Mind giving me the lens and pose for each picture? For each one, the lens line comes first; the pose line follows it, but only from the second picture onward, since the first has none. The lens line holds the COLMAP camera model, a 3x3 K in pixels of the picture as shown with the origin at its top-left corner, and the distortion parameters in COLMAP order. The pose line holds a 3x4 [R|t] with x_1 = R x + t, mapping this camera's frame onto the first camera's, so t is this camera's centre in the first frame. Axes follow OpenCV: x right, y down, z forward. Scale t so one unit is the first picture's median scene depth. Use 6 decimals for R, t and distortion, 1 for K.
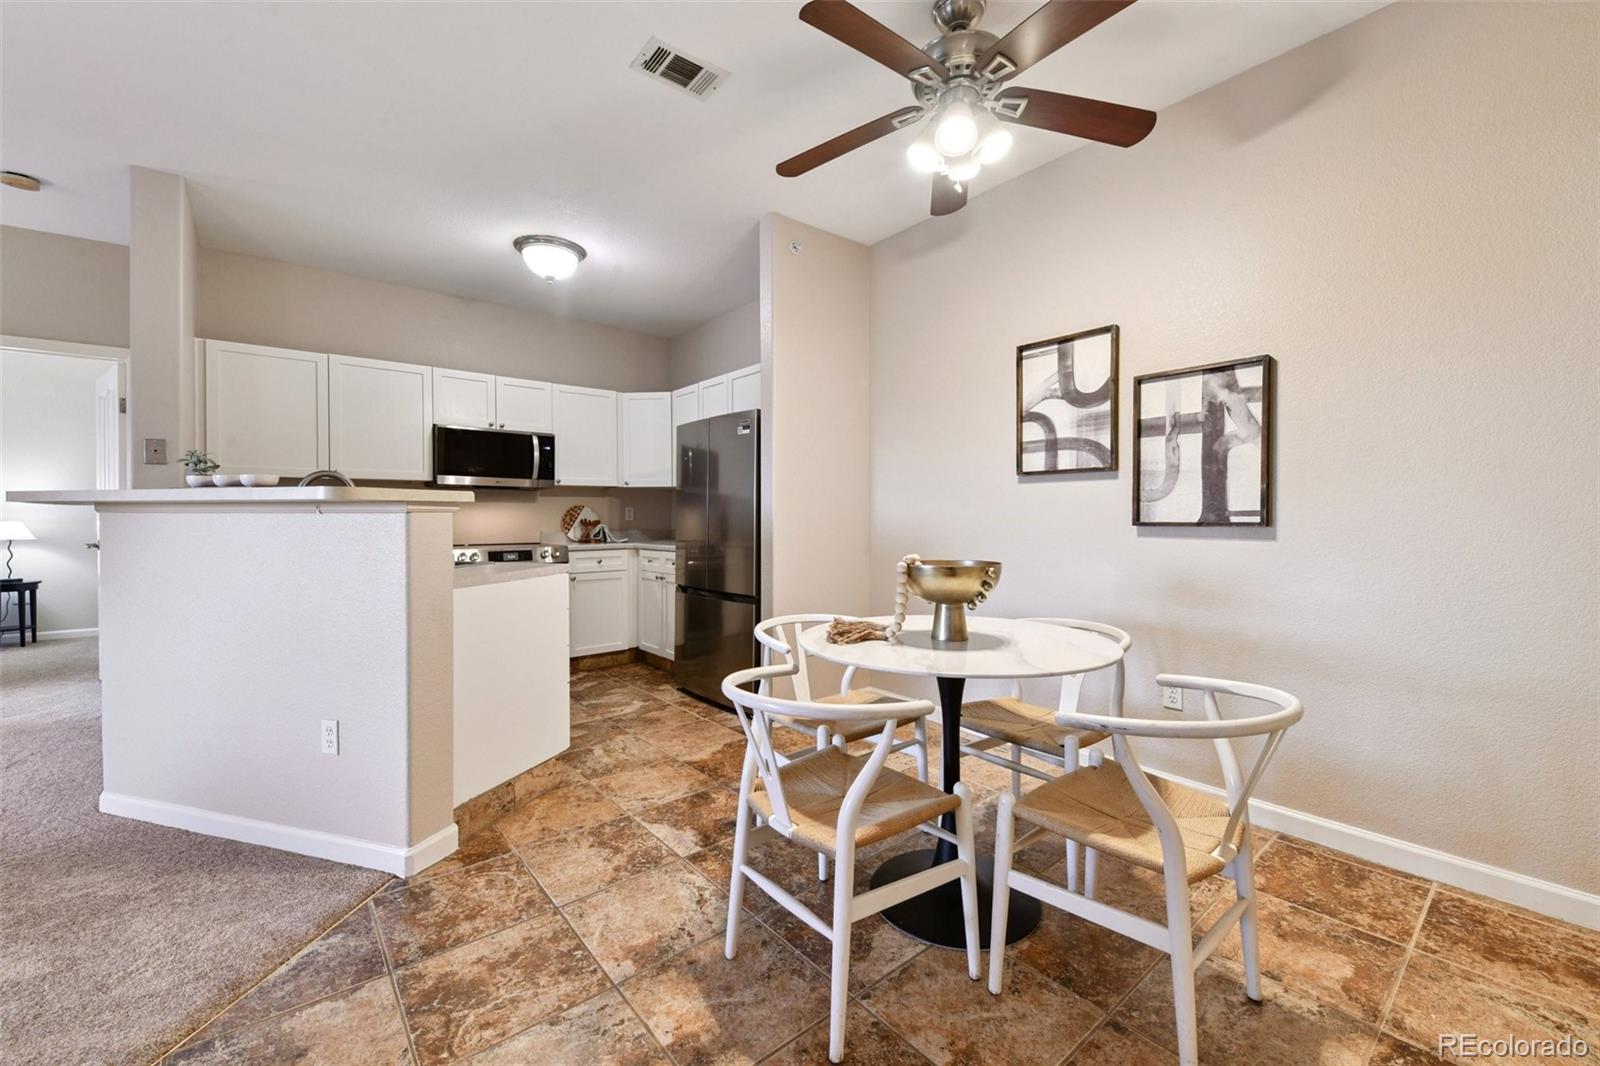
lens RADIAL K [[631.3, 0, 800.2], [0, 631.3, 526.1], [0, 0, 1]] dist [0.037118, -0.025533]
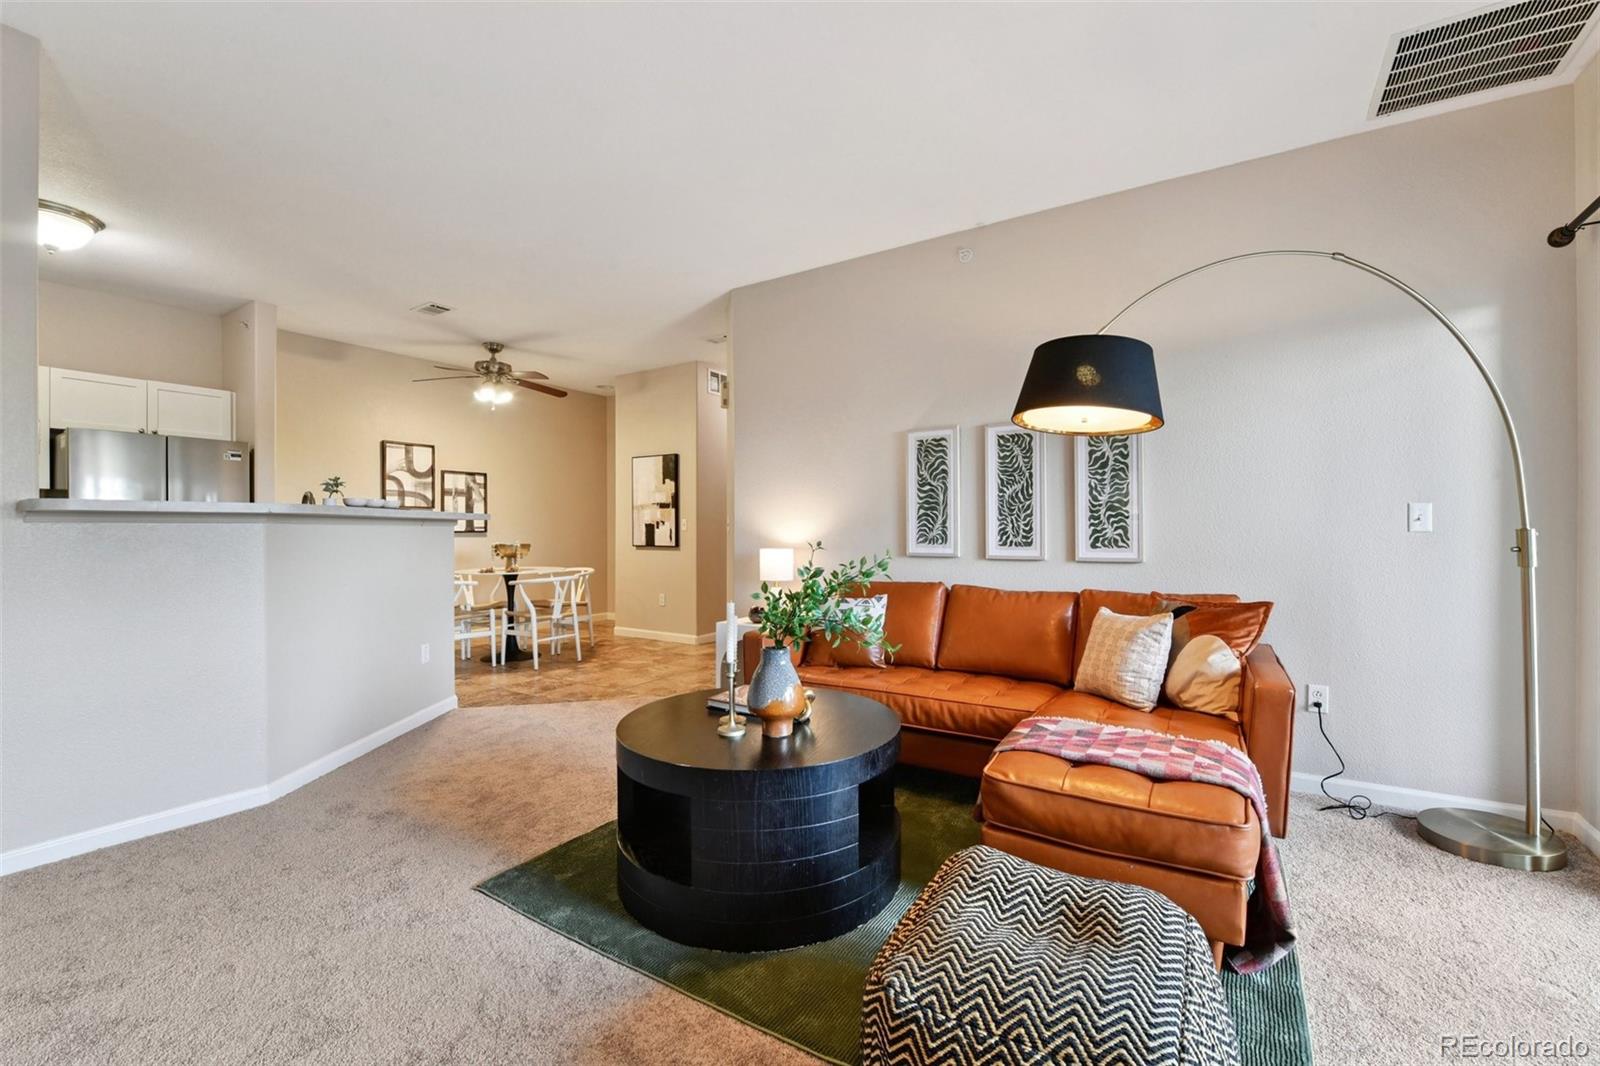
lens RADIAL K [[647.7, 0, 800.0], [0, 647.7, 533.0], [0, 0, 1]] dist [-0.001584, -0.000087]
pose [[-0.310662, -0.008243, 0.950485, -2.103263], [0.013784, 0.999818, 0.013176, -0.012421], [-0.950421, 0.017194, -0.310492, 0.467096]]
